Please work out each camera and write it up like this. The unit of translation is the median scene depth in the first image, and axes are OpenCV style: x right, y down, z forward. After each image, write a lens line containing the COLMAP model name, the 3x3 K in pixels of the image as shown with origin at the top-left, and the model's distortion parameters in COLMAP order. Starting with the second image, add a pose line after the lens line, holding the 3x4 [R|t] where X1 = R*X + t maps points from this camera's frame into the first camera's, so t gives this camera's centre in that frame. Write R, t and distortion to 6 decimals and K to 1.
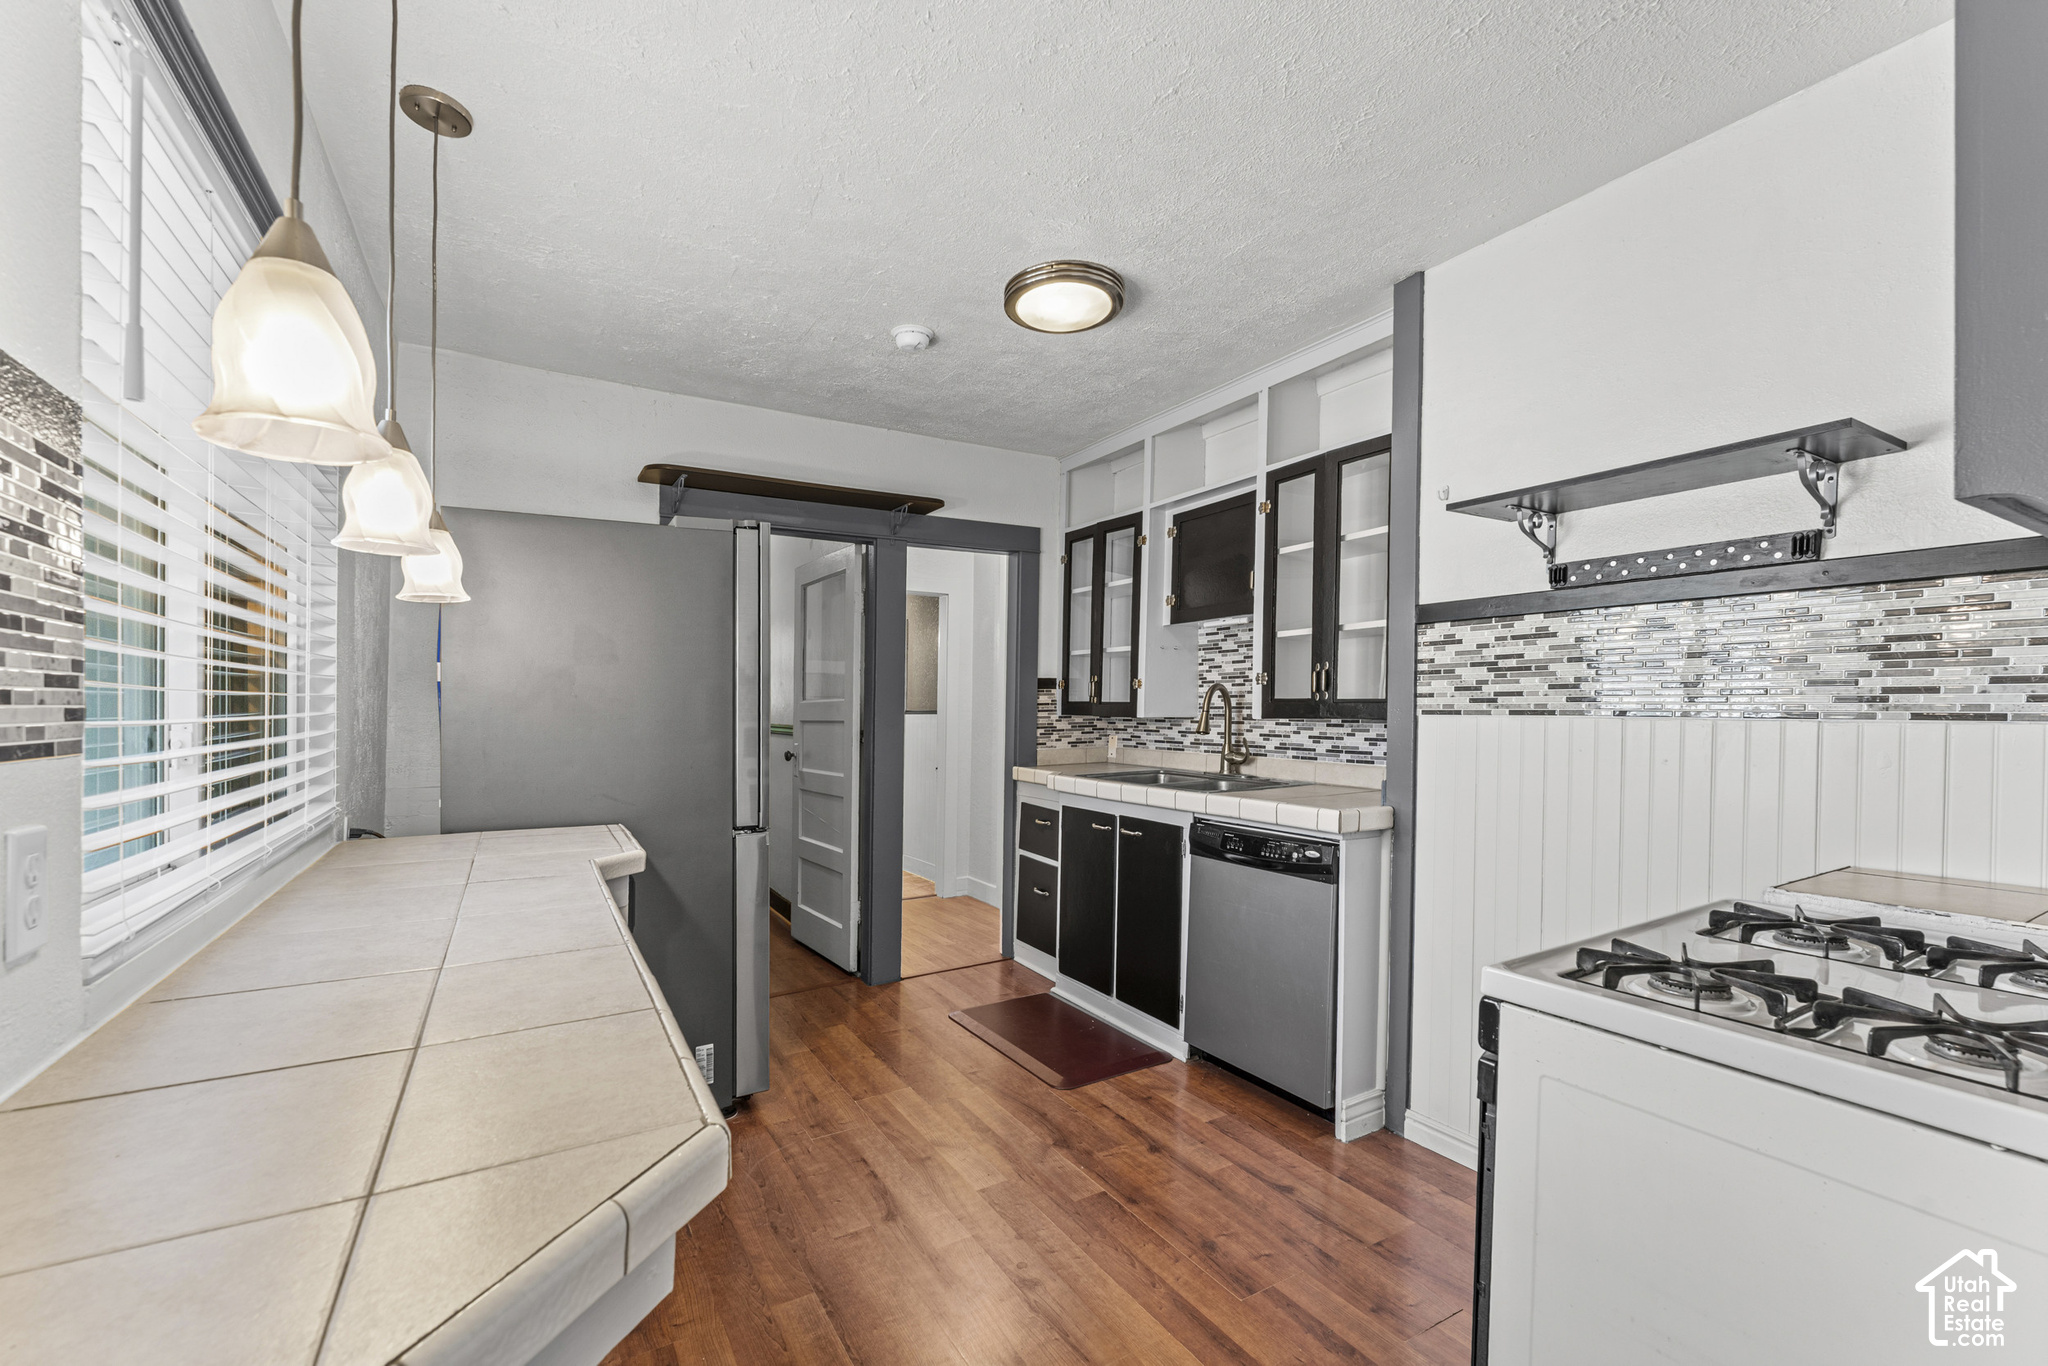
lens RADIAL K [[860.5, 0, 1020.1], [0, 860.5, 712.3], [0, 0, 1]] dist [-0.000626, -0.000083]
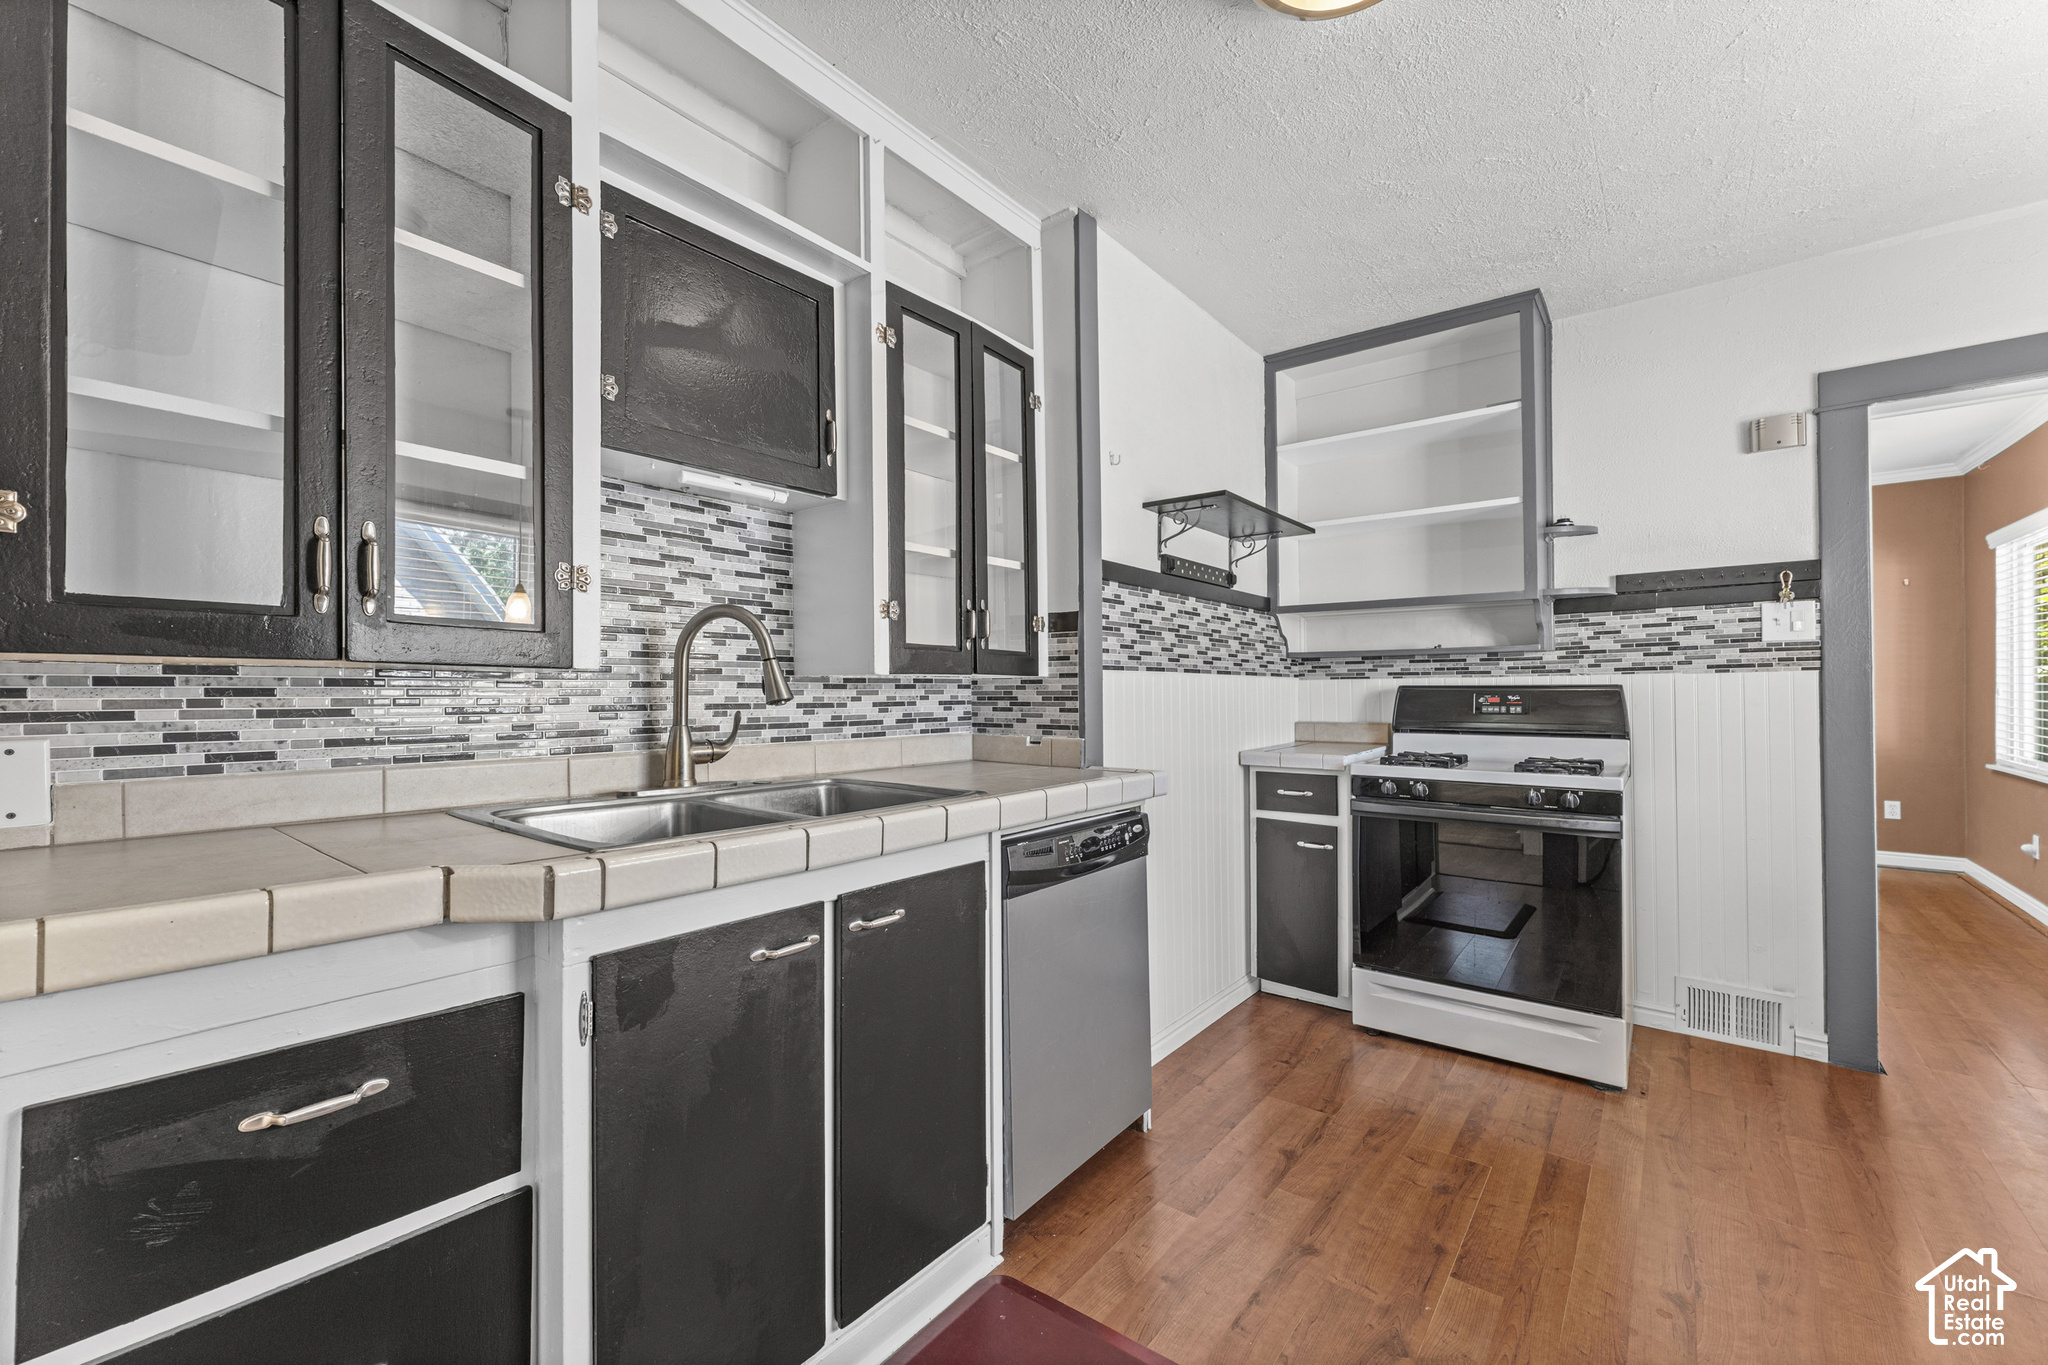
lens RADIAL K [[837.7, 0, 1020.8], [0, 837.7, 702.9], [0, 0, 1]] dist [0.000341, 0.000060]
pose [[-0.353157, -0.006348, 0.935543, -0.350756], [0.013778, 0.999833, 0.011985, 0.023767], [-0.935463, 0.017122, -0.353011, 1.224447]]
